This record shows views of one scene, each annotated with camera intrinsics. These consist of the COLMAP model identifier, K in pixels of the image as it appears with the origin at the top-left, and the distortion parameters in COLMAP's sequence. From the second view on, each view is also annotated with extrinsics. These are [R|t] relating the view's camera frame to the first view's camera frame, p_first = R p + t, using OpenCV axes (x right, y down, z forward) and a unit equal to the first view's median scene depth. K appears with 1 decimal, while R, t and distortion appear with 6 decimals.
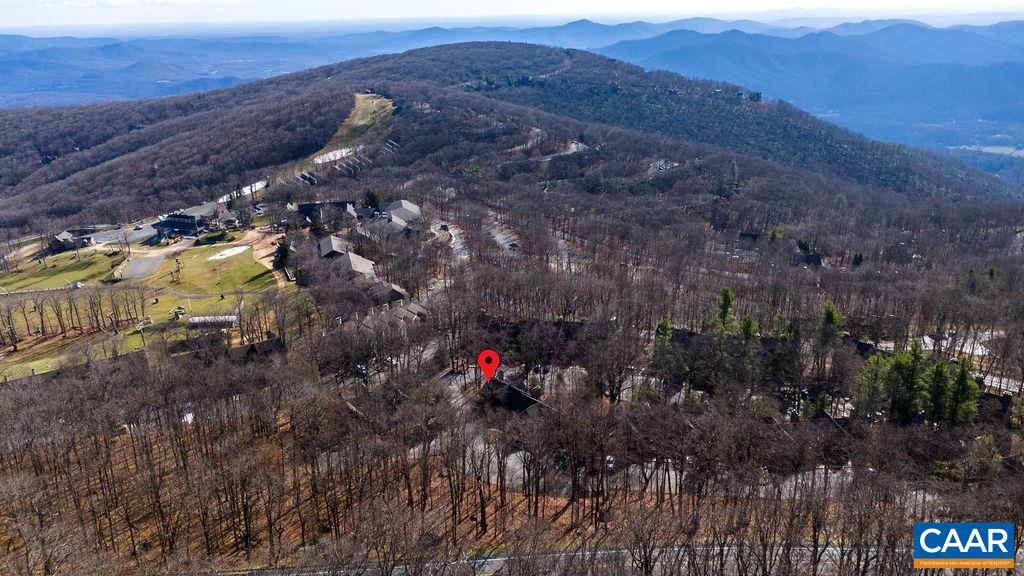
lens RADIAL K [[738.1, 0, 512.0], [0, 738.1, 288.0], [0, 0, 1]] dist [0.076592, -0.079071]
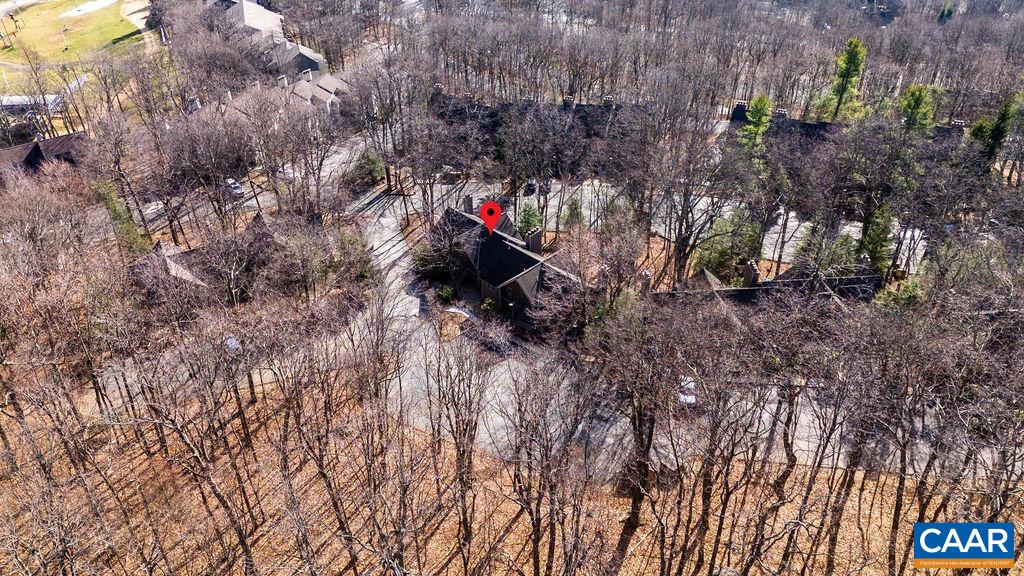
lens RADIAL K [[738.1, 0, 512.0], [0, 738.1, 288.0], [0, 0, 1]] dist [0.076592, -0.079071]
pose [[0.999500, -0.013133, 0.028763, 0.001070], [0.004576, 0.960160, 0.279415, 0.021429], [-0.031286, -0.279143, 0.959740, 0.399502]]
